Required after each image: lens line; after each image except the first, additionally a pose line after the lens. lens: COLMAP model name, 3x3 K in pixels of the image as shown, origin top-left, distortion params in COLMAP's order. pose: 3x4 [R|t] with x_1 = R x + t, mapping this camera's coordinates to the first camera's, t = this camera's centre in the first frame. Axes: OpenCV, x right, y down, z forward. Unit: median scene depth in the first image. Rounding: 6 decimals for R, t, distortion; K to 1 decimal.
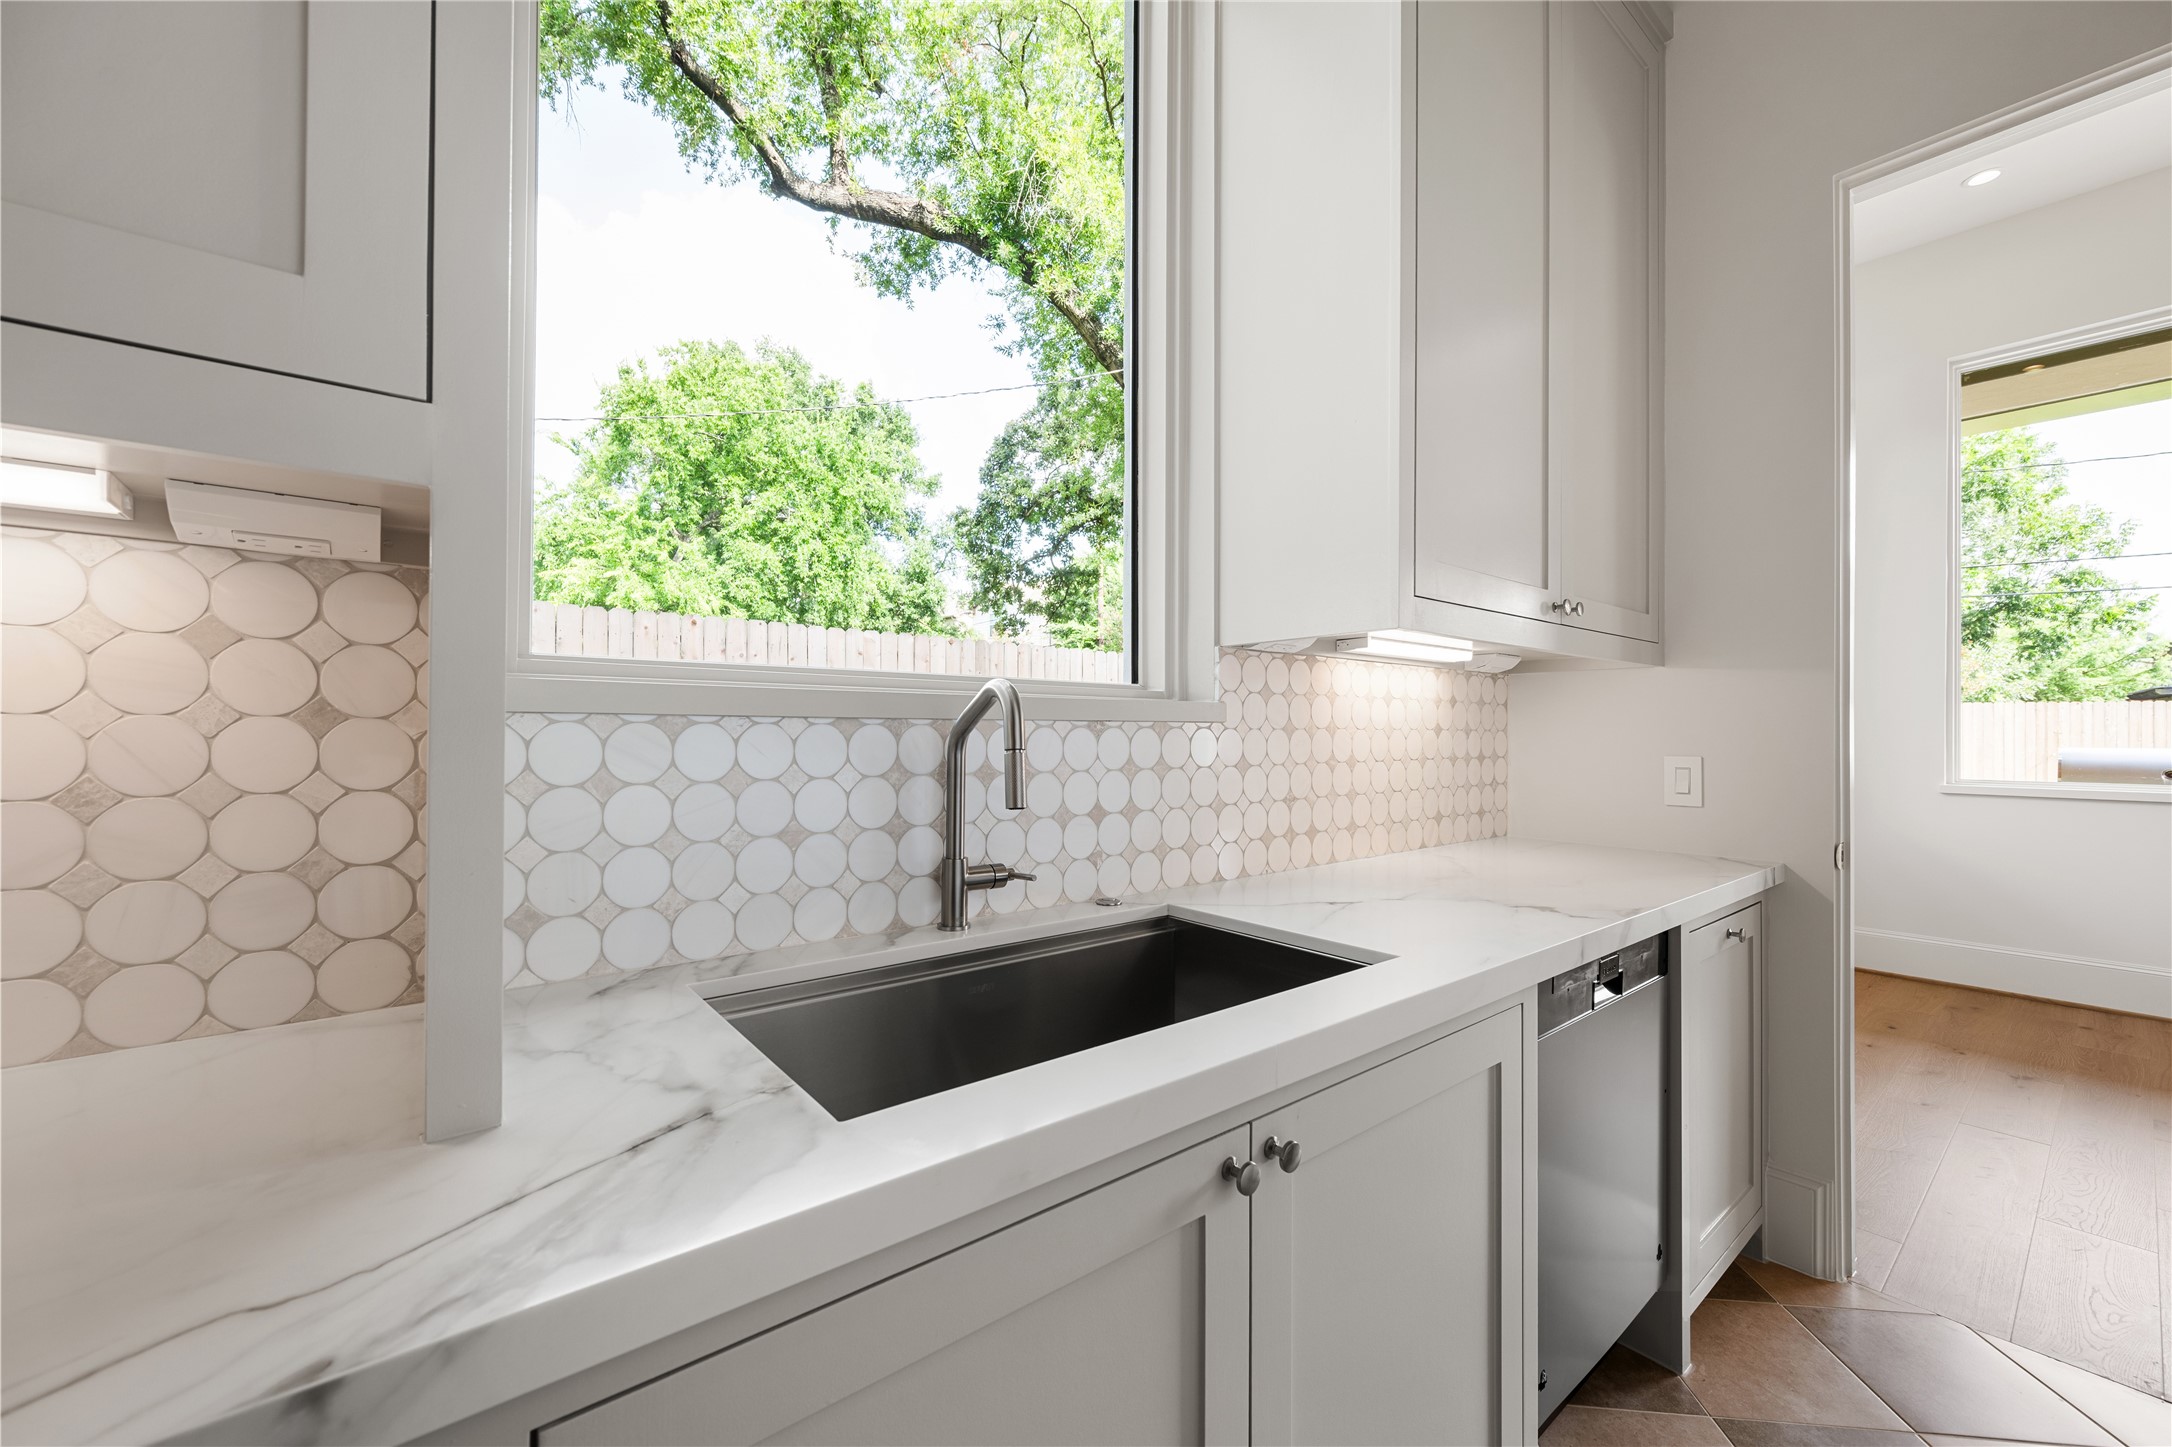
lens RADIAL K [[848.3, 0, 1078.5], [0, 848.3, 713.1], [0, 0, 1]] dist [0.003001, 0.000519]
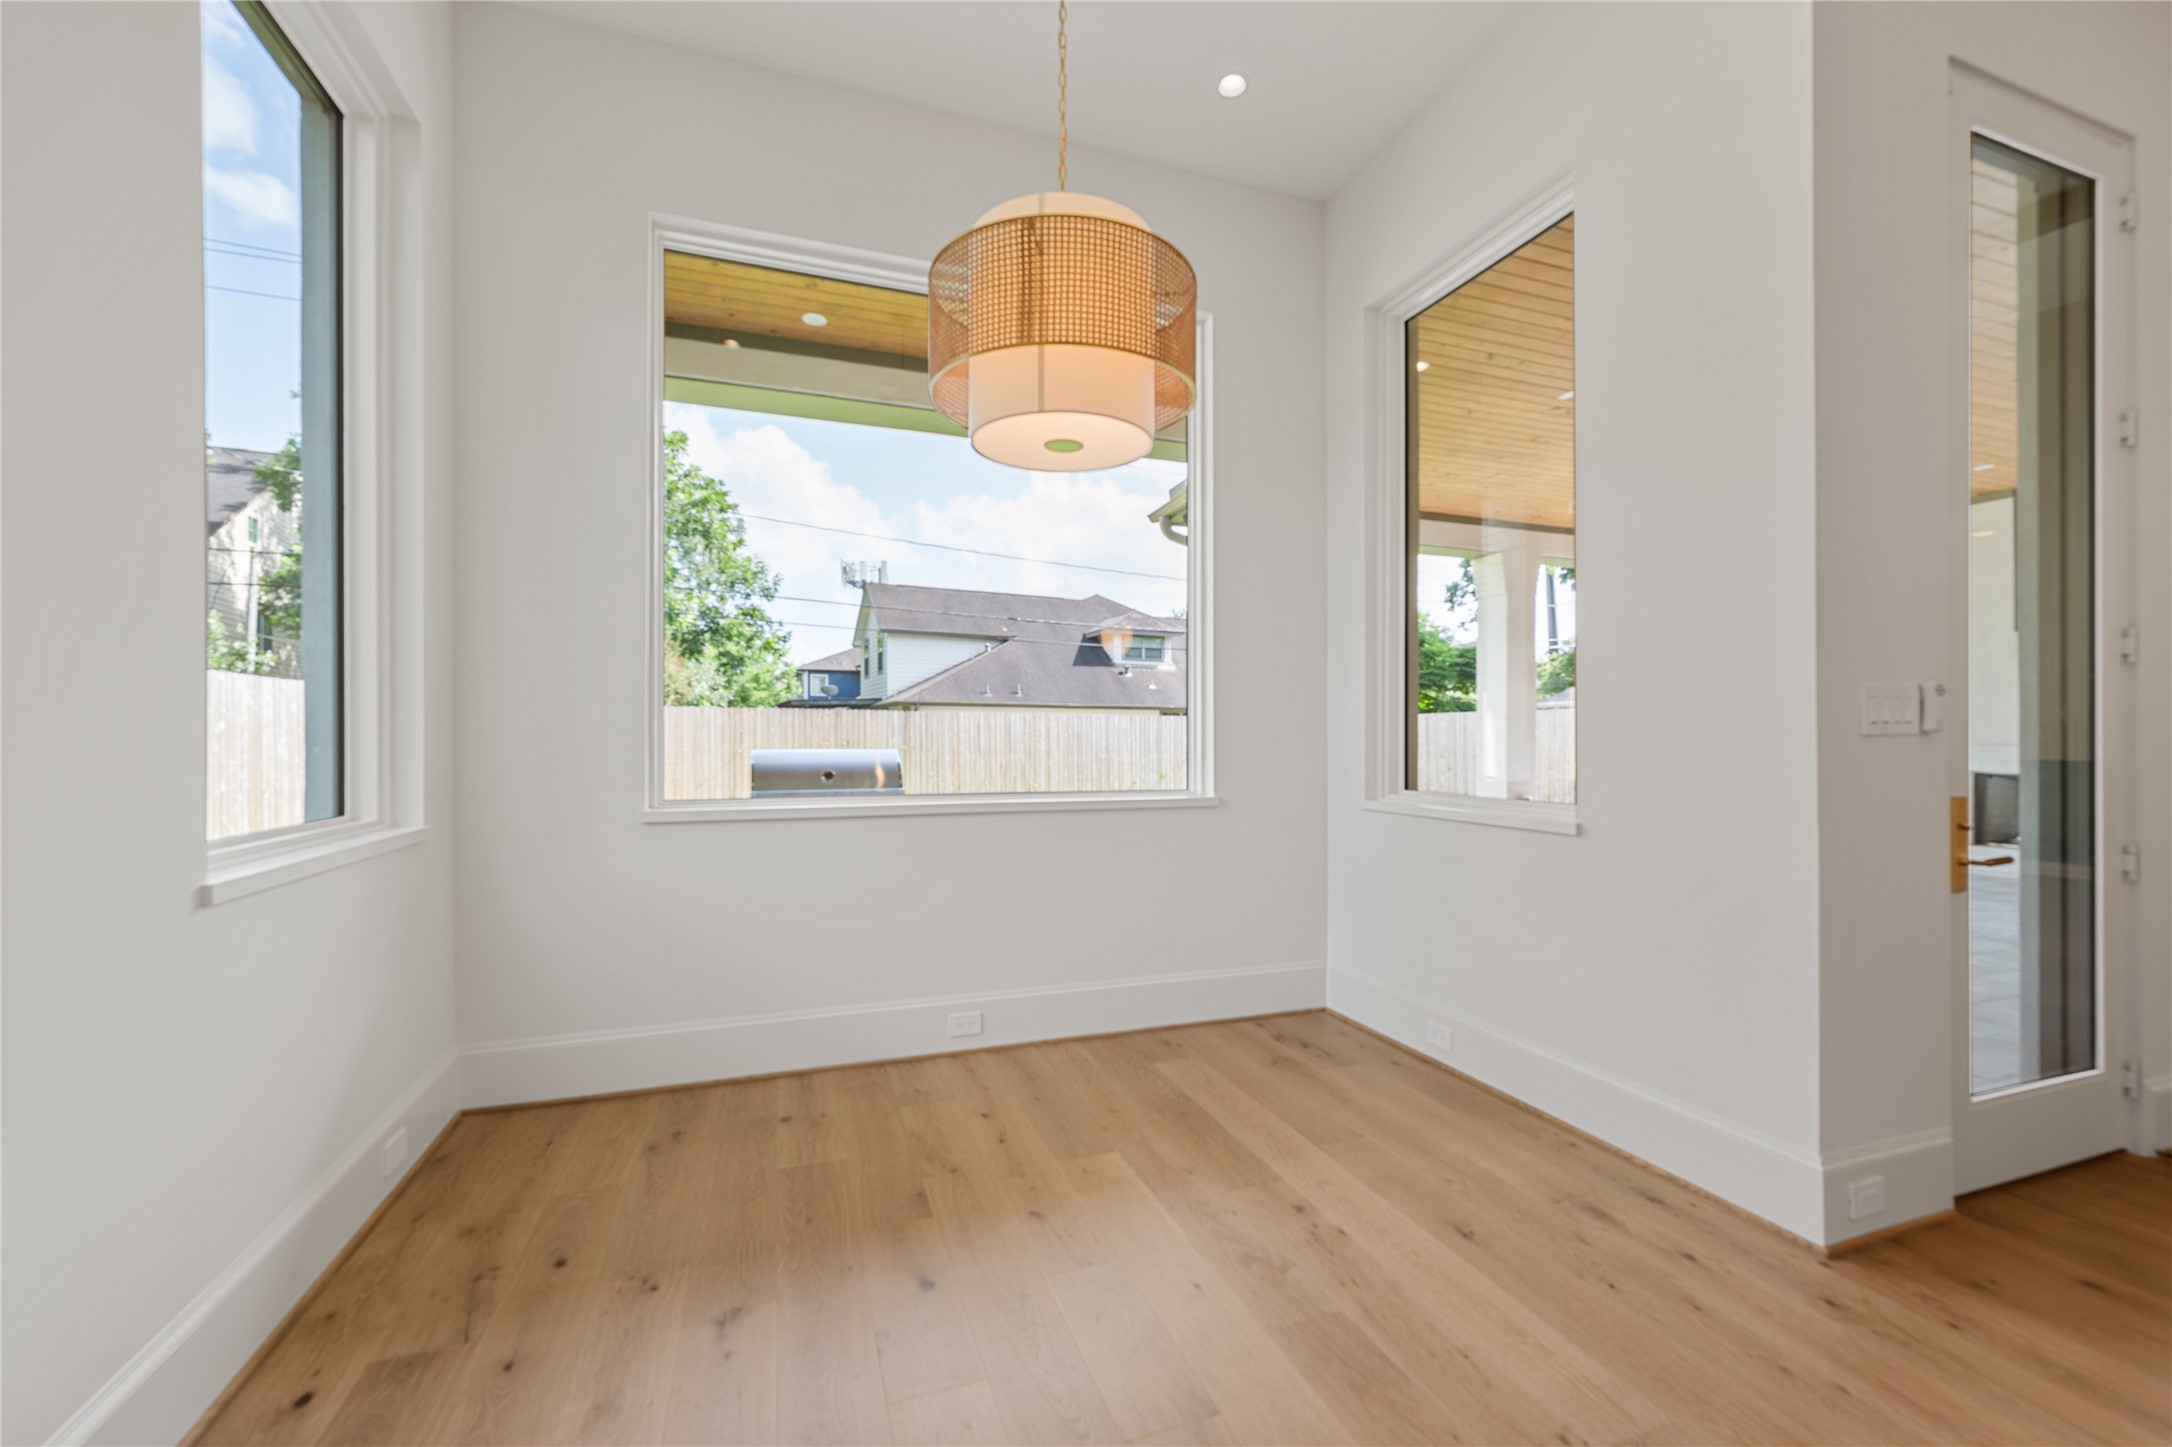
lens RADIAL K [[848.3, 0, 1078.3], [0, 848.3, 724.3], [0, 0, 1]] dist [0.003001, 0.000519]
pose [[0.328135, -0.004211, 0.944621, 0.129240], [-0.000794, 0.999988, 0.004734, 0.002762], [-0.944630, -0.002303, 0.328128, 0.118533]]
